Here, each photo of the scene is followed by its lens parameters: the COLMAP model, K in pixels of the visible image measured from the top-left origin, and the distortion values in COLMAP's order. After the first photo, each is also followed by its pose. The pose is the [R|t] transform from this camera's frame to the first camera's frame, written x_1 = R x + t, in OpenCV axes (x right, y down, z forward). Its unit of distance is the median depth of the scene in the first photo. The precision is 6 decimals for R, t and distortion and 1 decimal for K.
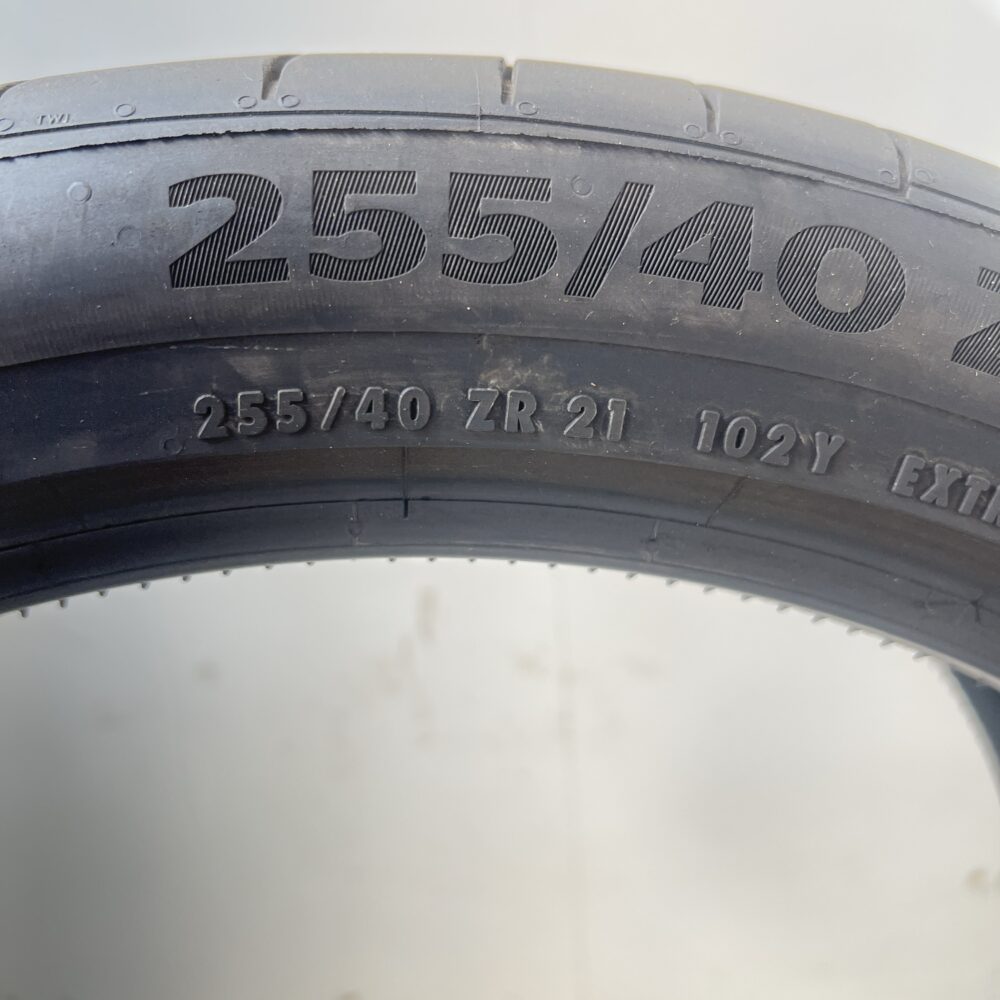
lens RADIAL K [[1003.4, 0, 500.0], [0, 1003.4, 500.0], [0, 0, 1]] dist [0.087169, -0.028258]
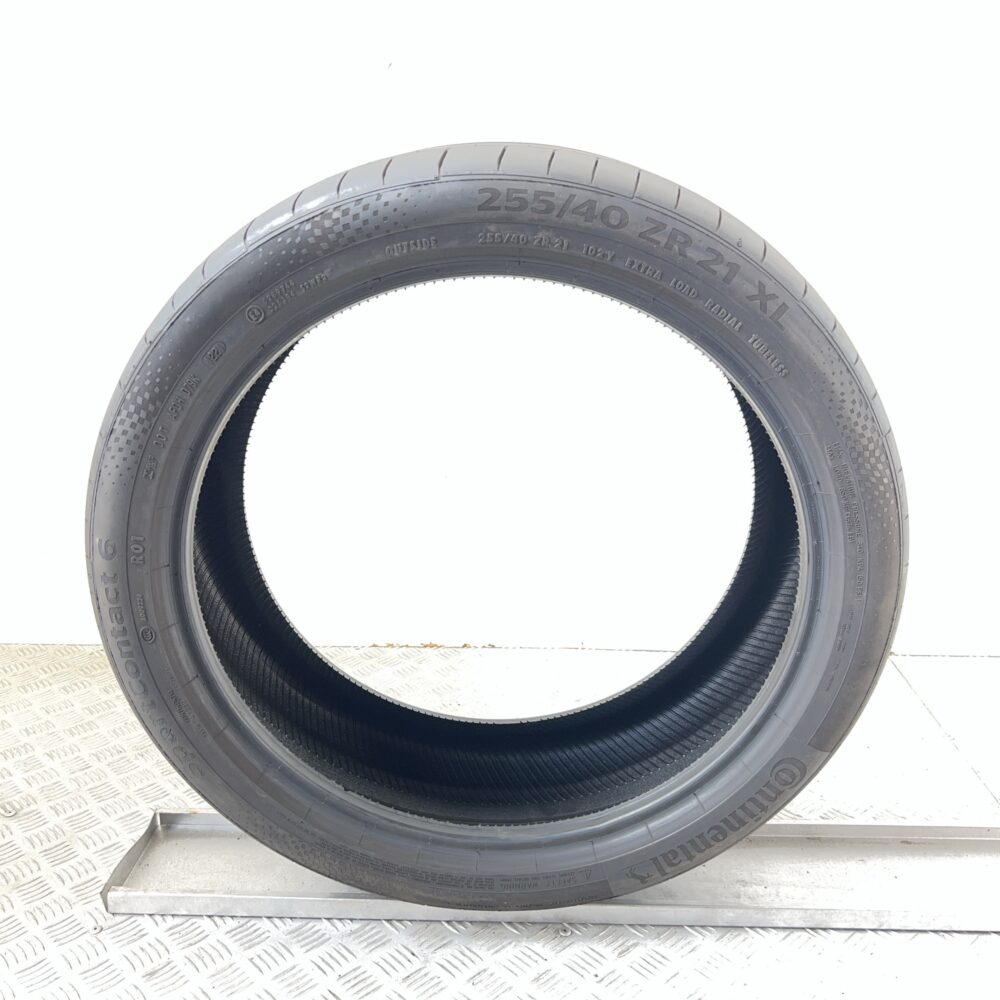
lens RADIAL K [[1003.4, 0, 500.0], [0, 1003.4, 500.0], [0, 0, 1]] dist [0.087169, -0.028258]
pose [[0.991970, 0.092457, -0.086295, 0.340066], [-0.082289, 0.989981, 0.114747, 0.606446], [0.096039, -0.106725, 0.989639, -3.973178]]
